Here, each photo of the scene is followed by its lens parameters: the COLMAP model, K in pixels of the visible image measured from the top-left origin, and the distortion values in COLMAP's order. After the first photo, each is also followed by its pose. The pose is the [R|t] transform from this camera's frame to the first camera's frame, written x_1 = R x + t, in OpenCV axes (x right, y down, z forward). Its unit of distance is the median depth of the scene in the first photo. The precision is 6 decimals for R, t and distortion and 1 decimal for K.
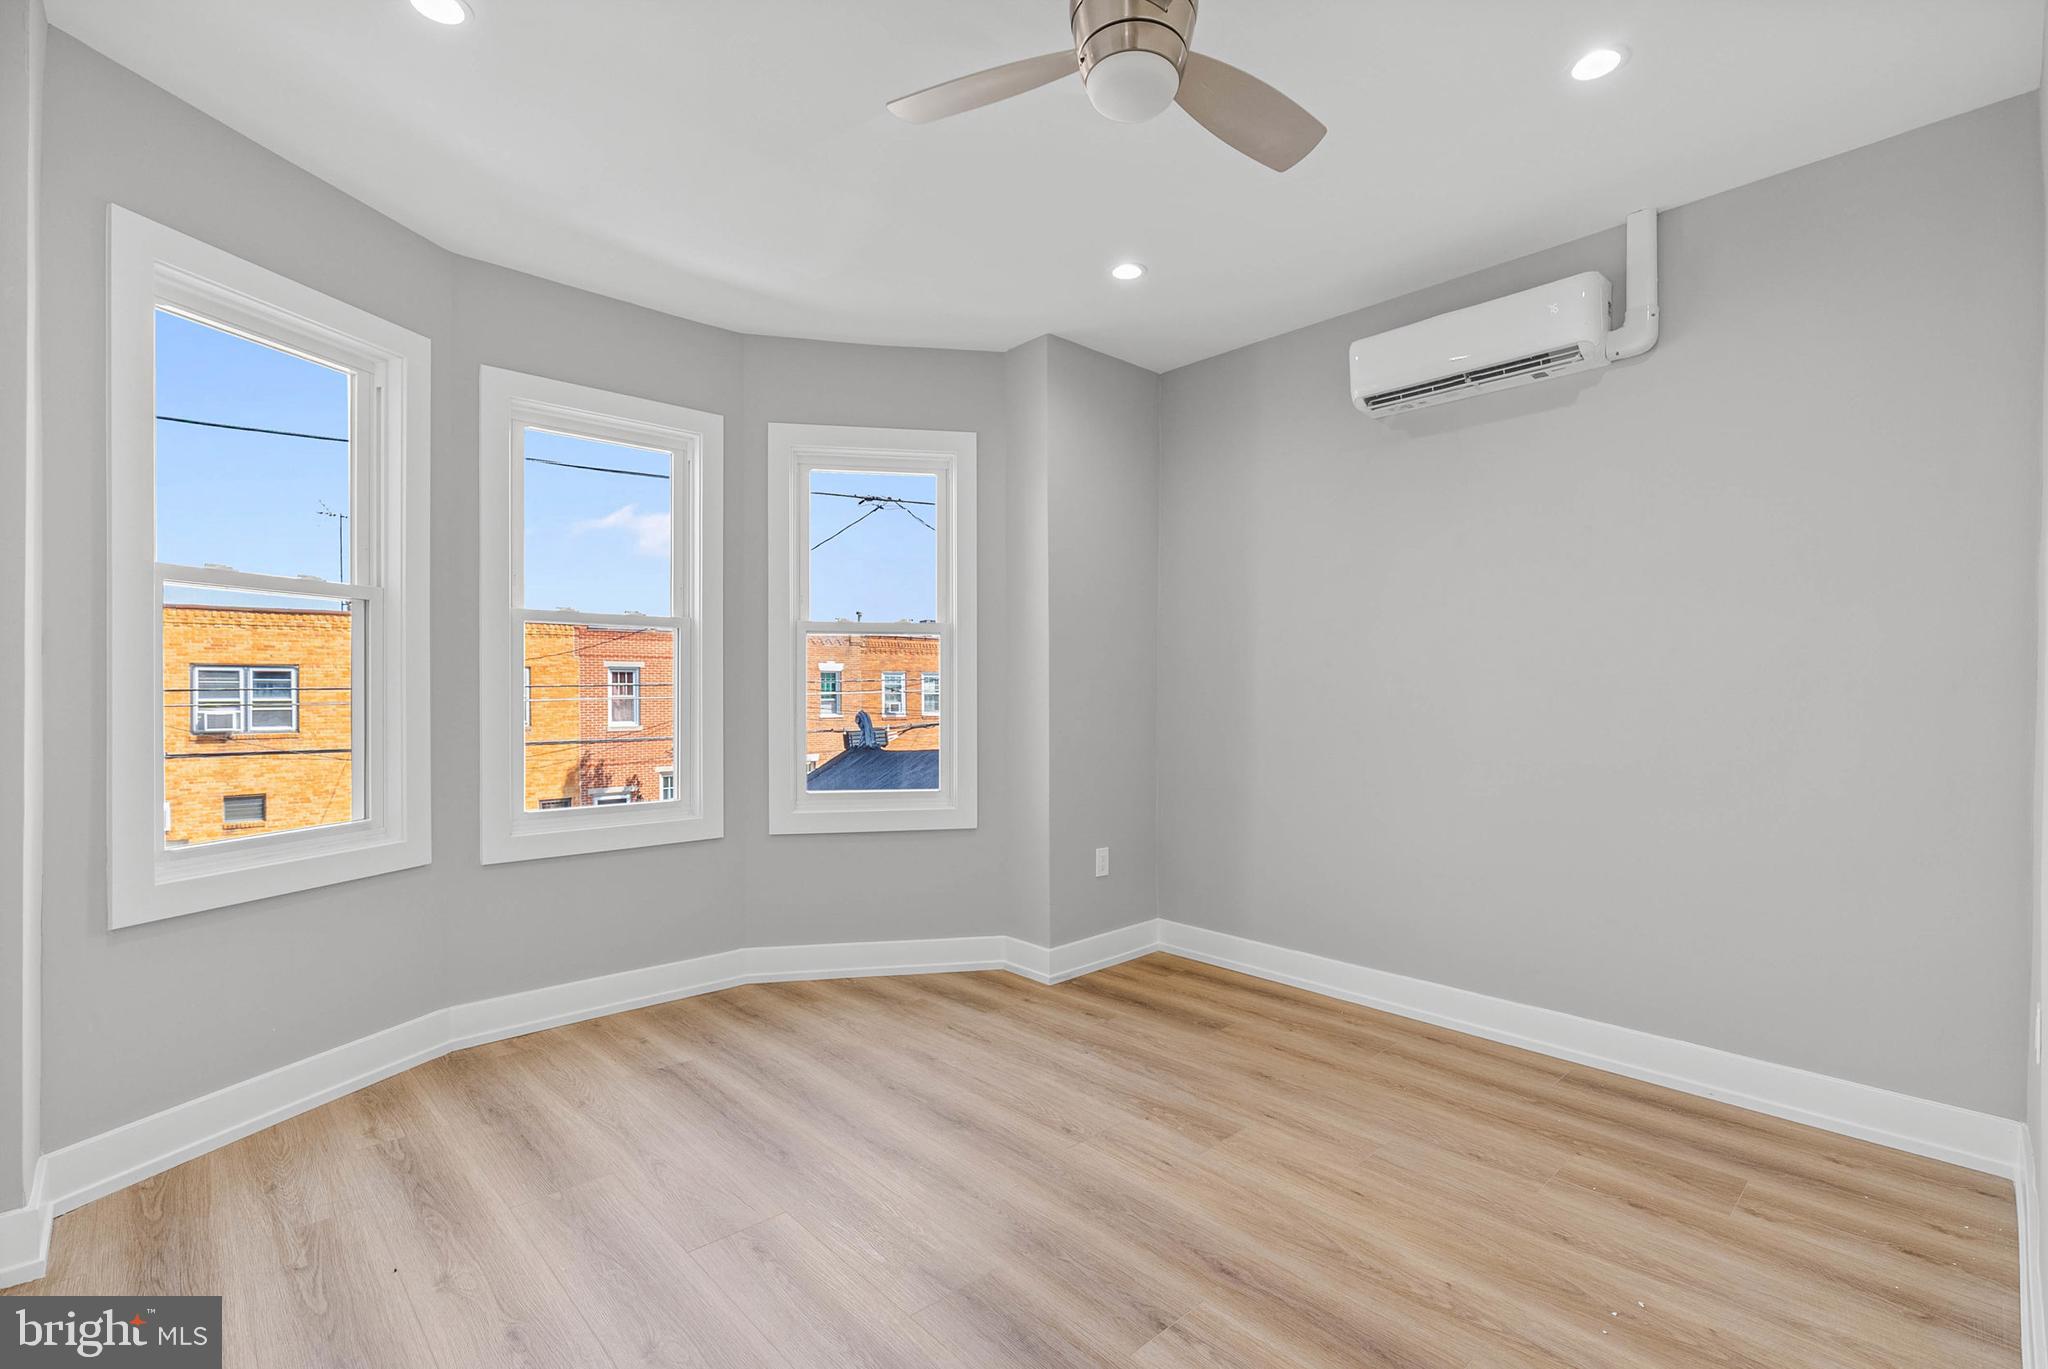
lens RADIAL K [[935.7, 0, 1023.2], [0, 935.7, 690.7], [0, 0, 1]] dist [-0.013411, 0.004532]
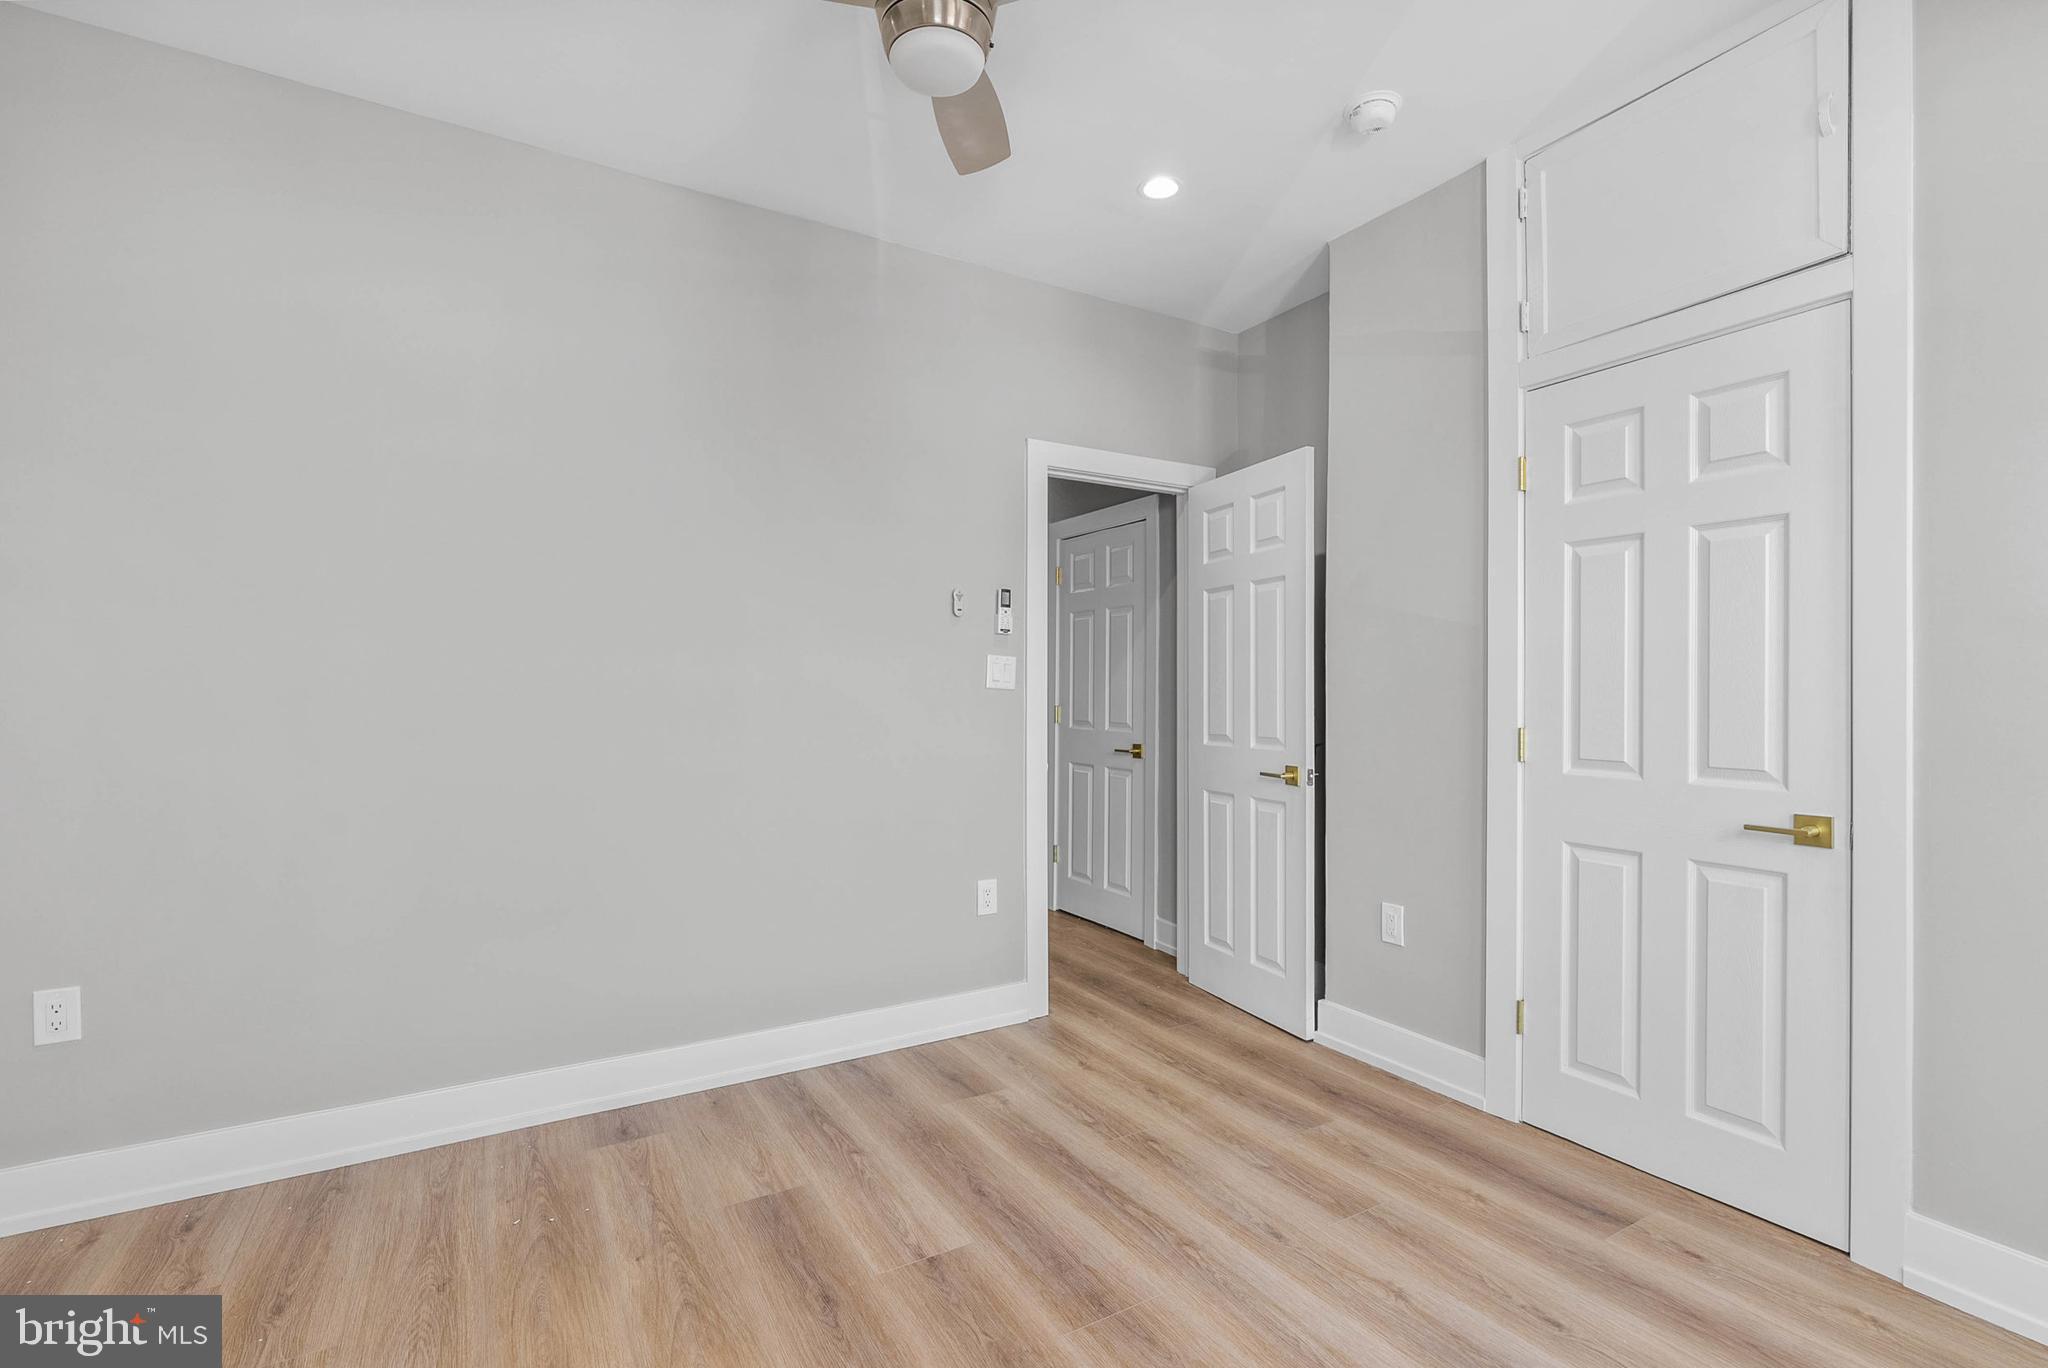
lens RADIAL K [[935.7, 0, 1024.9], [0, 935.7, 688.8], [0, 0, 1]] dist [-0.013411, 0.004532]
pose [[-0.975233, -0.003265, 0.221156, -0.191642], [-0.004587, 0.999975, -0.005466, 0.007402], [-0.221132, -0.006345, -0.975223, 1.945745]]
